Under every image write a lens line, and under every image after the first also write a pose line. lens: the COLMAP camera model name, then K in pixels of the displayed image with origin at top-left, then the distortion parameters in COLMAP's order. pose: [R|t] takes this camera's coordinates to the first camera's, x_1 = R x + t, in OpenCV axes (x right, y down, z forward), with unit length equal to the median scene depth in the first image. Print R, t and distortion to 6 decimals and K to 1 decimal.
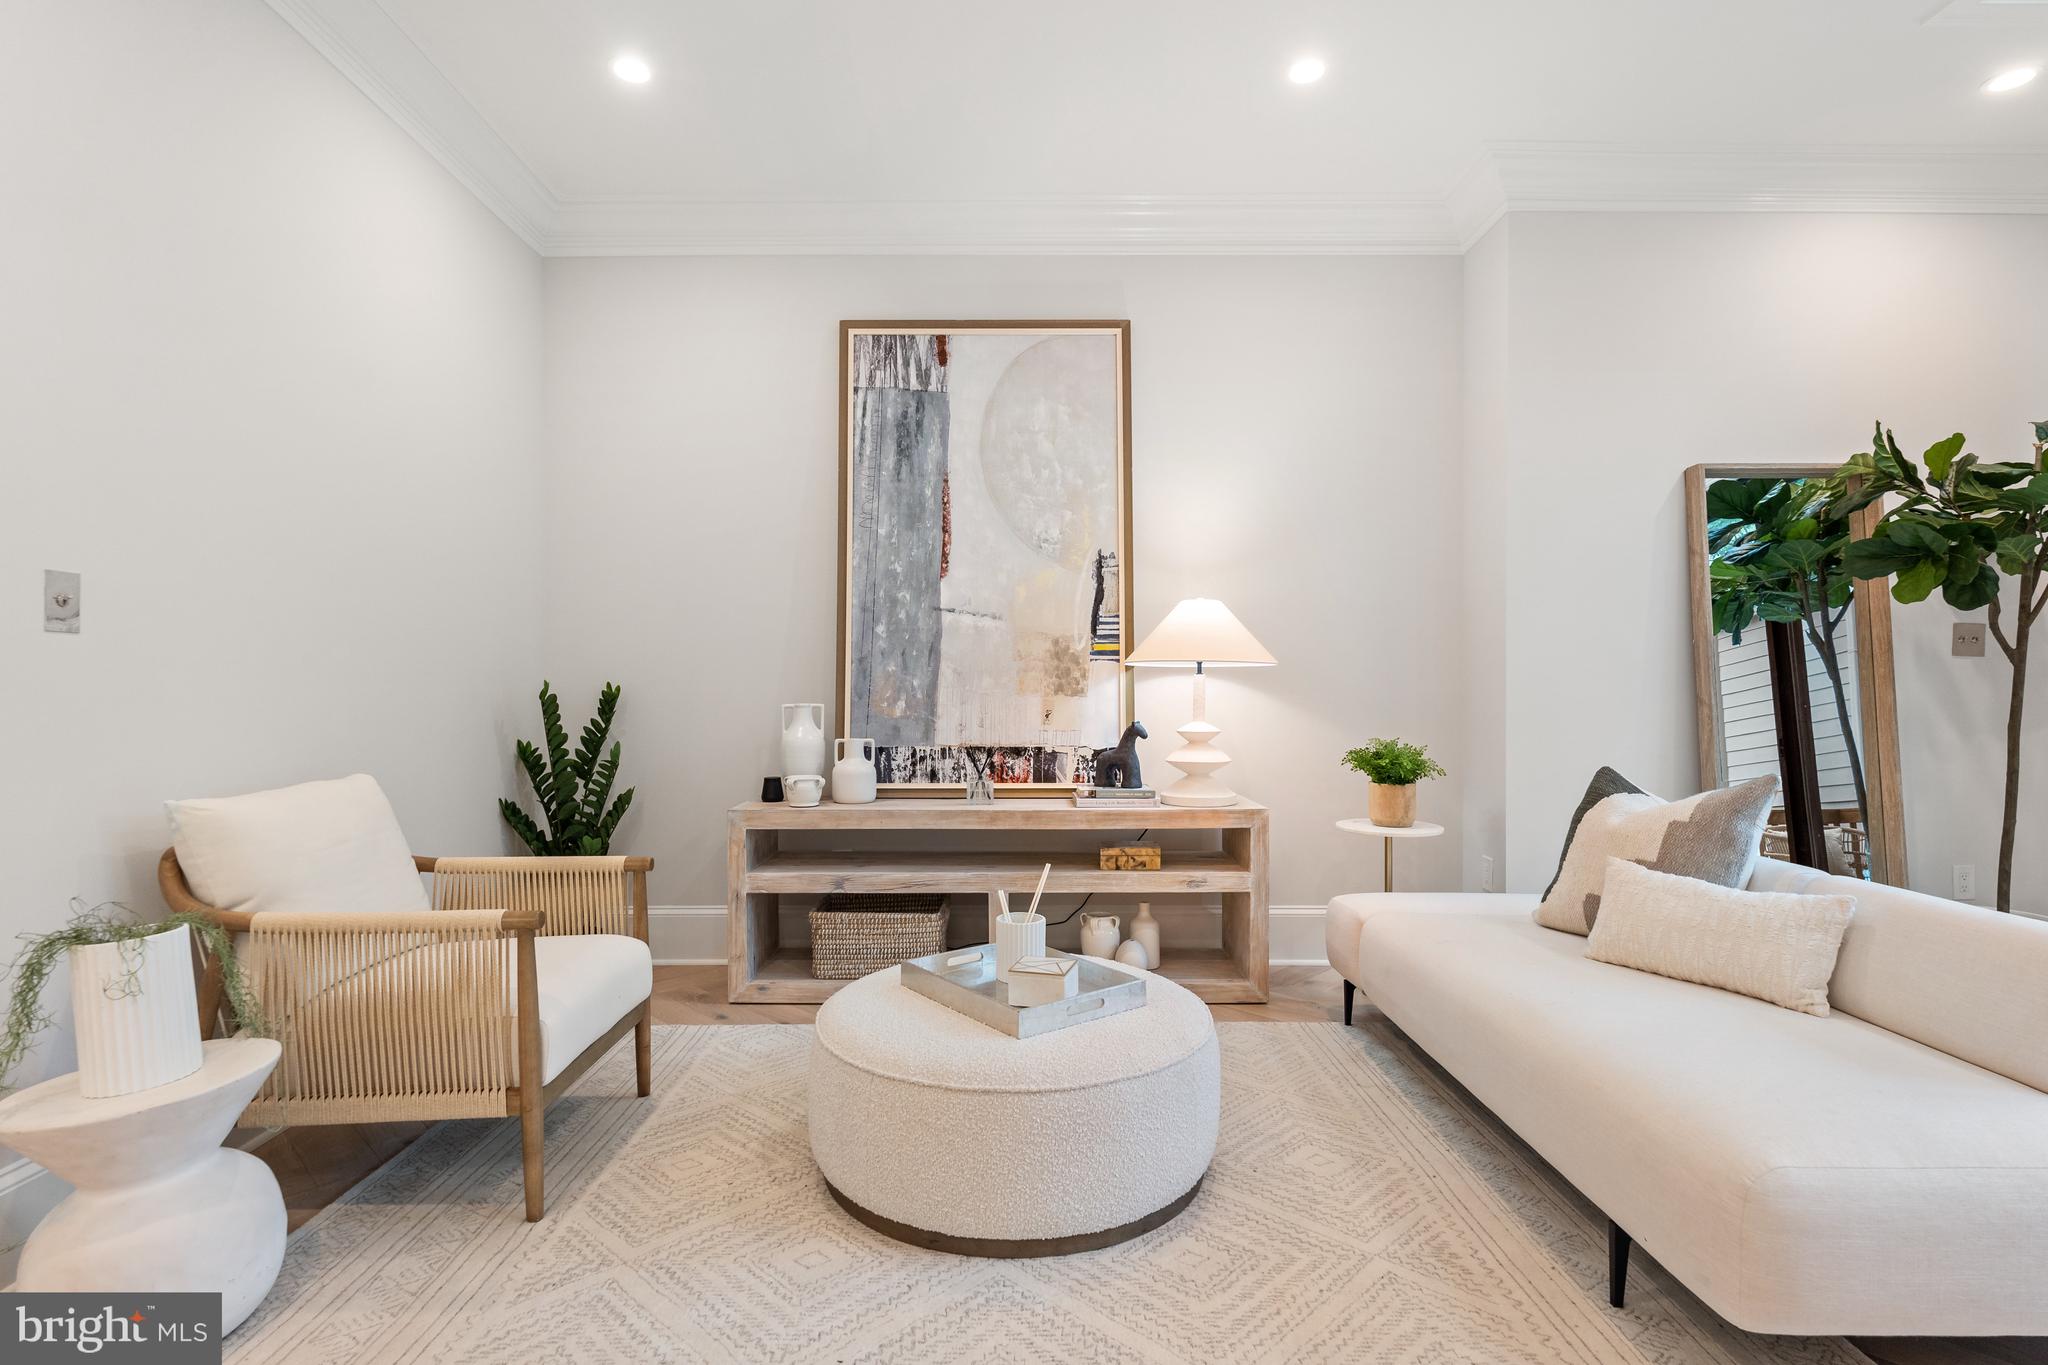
lens RADIAL K [[988.7, 0, 1030.3], [0, 988.7, 689.2], [0, 0, 1]] dist [0.001770, -0.000598]
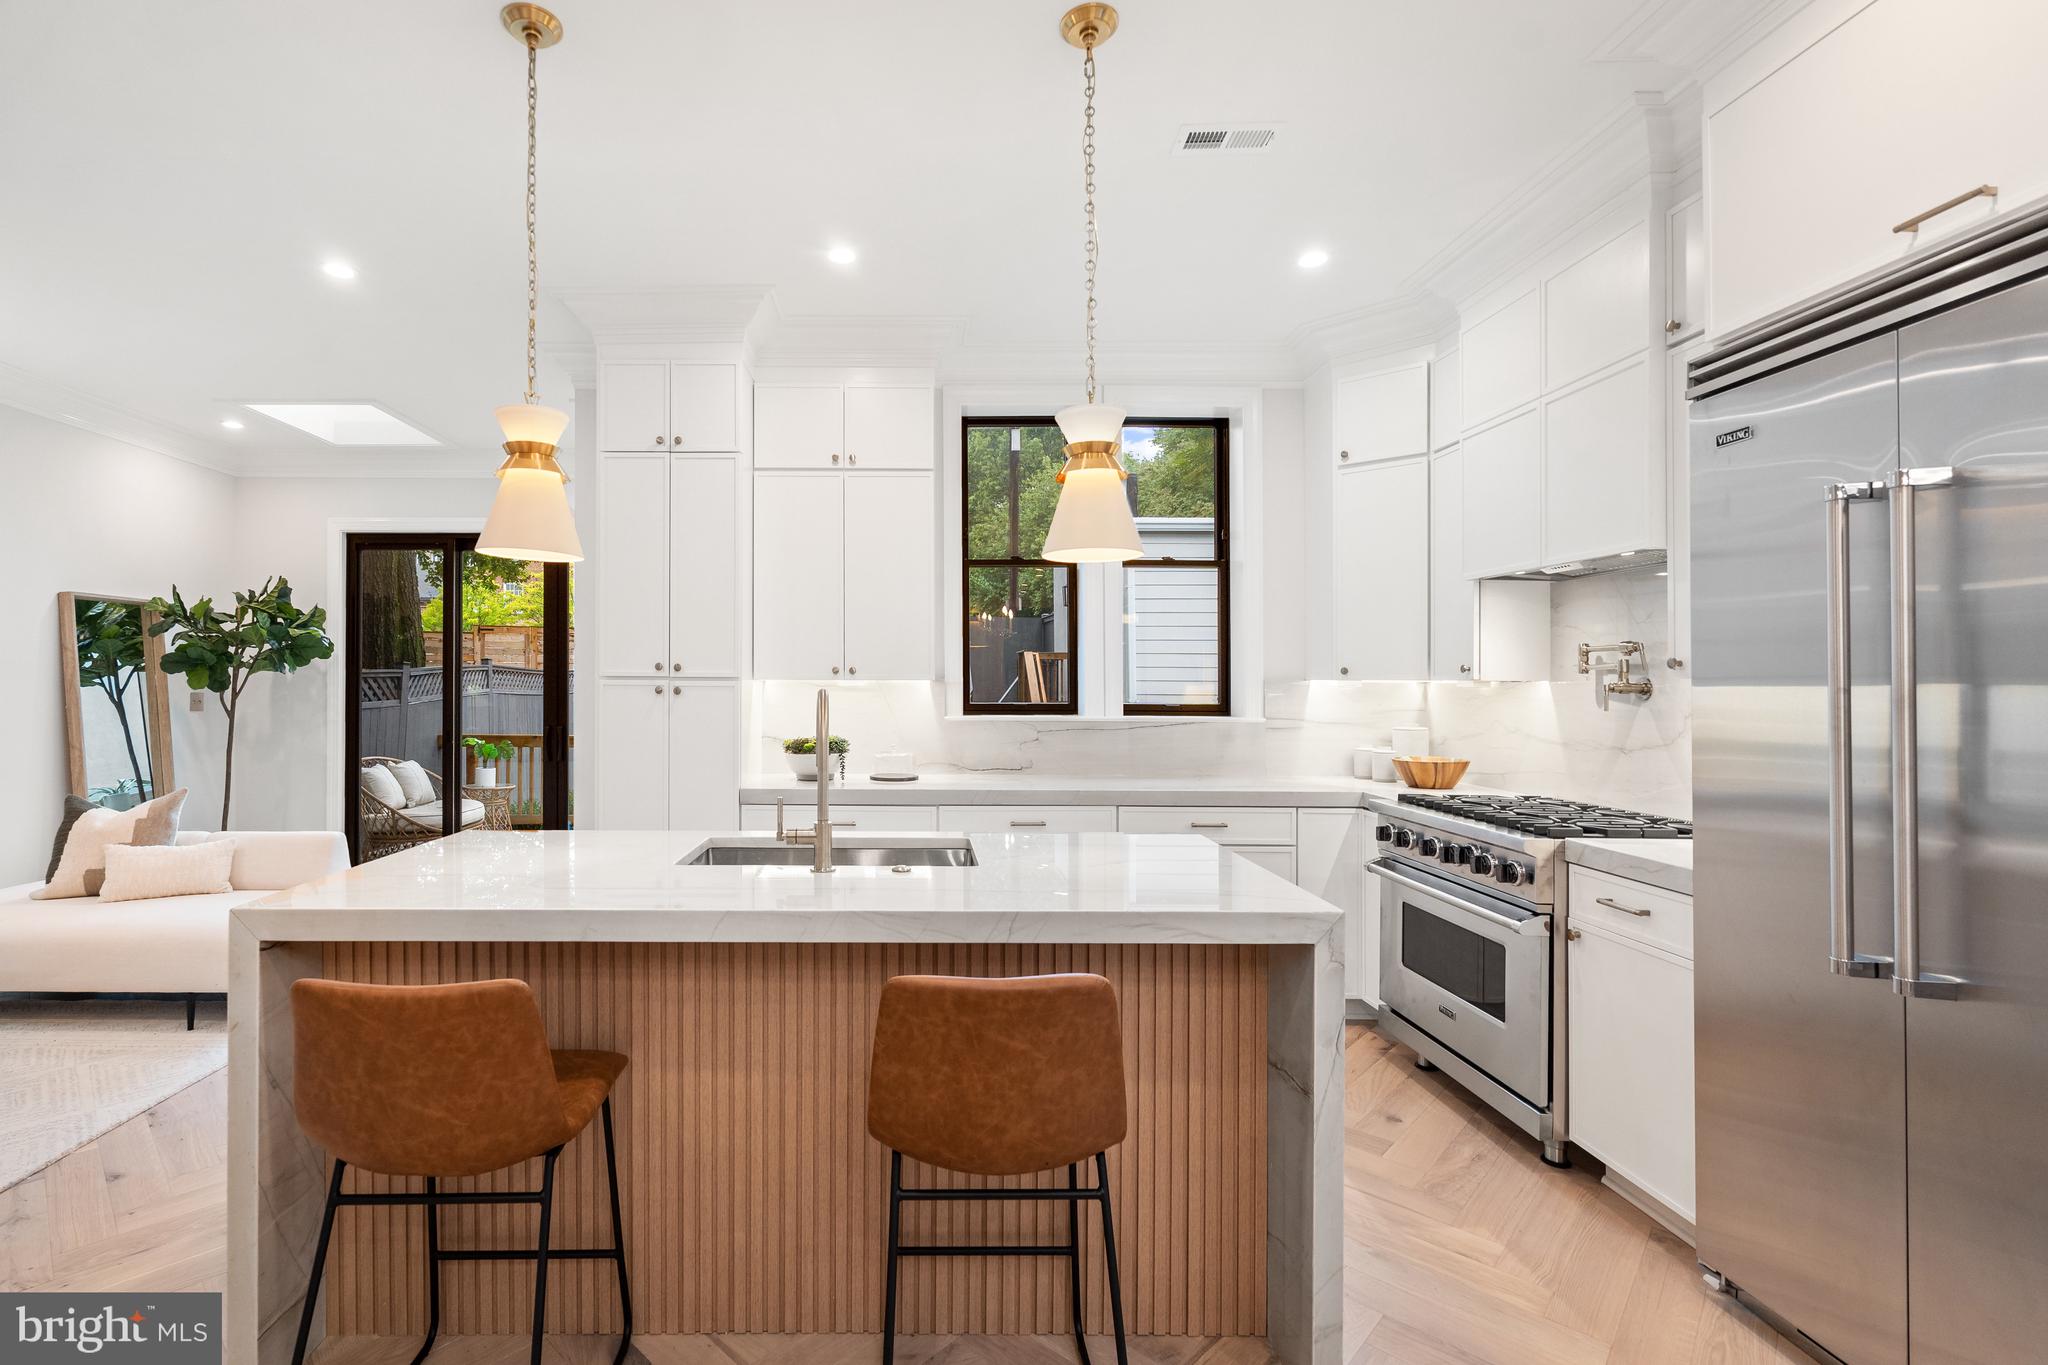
lens RADIAL K [[1007.8, 0, 874.7], [0, 1007.8, 683.3], [0, 0, 1]] dist [-0.013773, 0.000014]
pose [[0.061501, 0.001578, 0.998106, -0.734883], [0.005167, 0.999985, -0.001899, -0.069263], [-0.998094, 0.005274, 0.061492, -0.319107]]
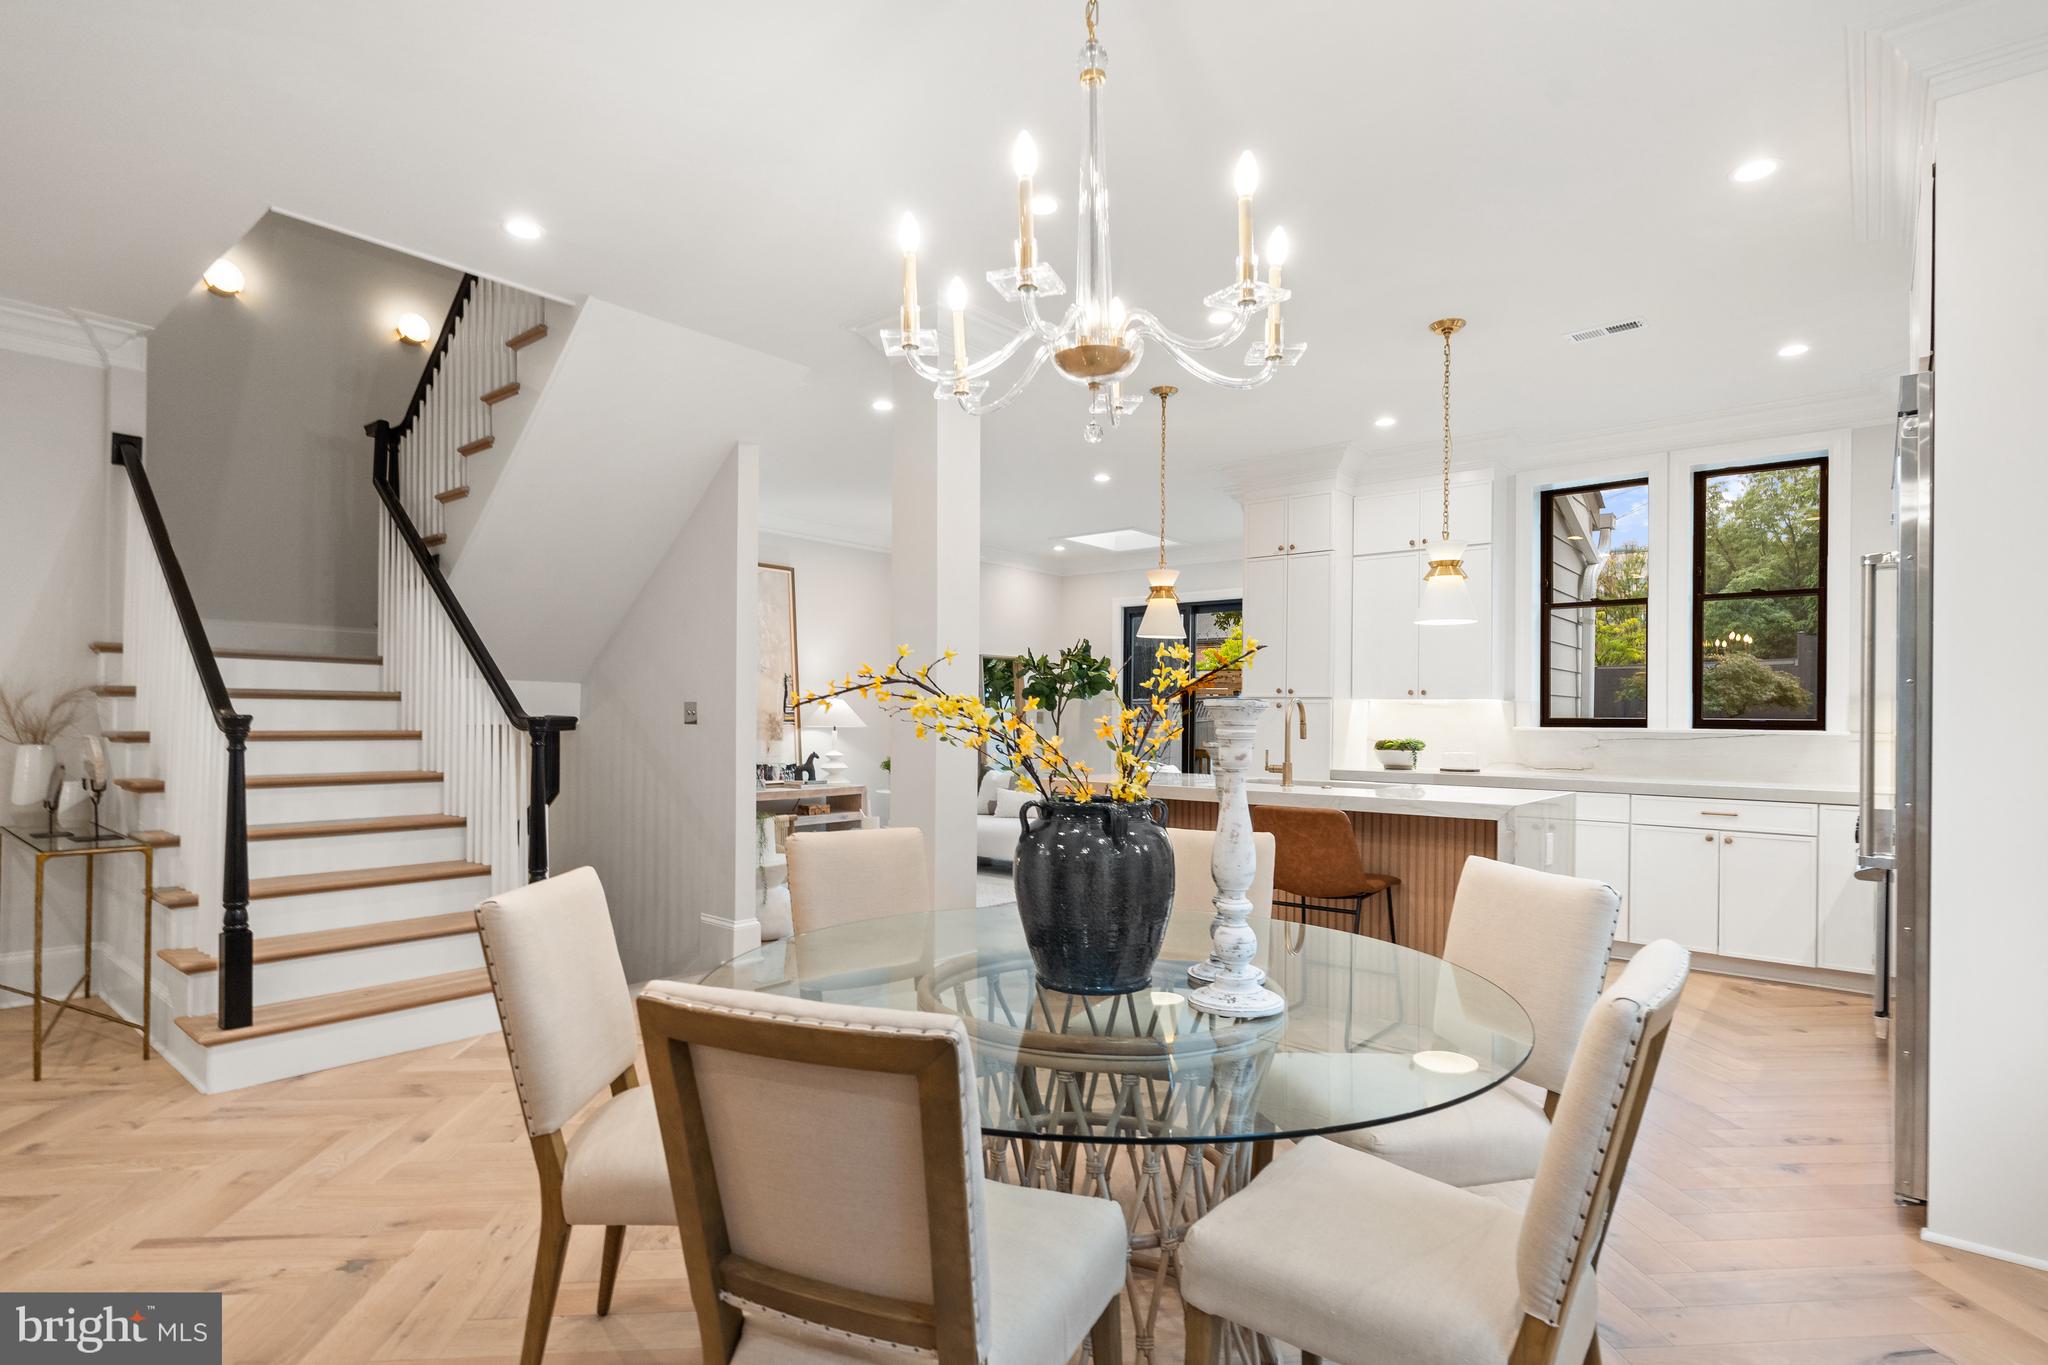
lens RADIAL K [[1040.4, 0, 944.5], [0, 1040.4, 726.1], [0, 0, 1]] dist [0.002959, -0.000883]
pose [[0.686017, -0.000666, 0.727585, -1.381733], [-0.002252, 0.999993, 0.003039, -0.032561], [-0.727582, -0.003724, 0.686011, -0.845020]]
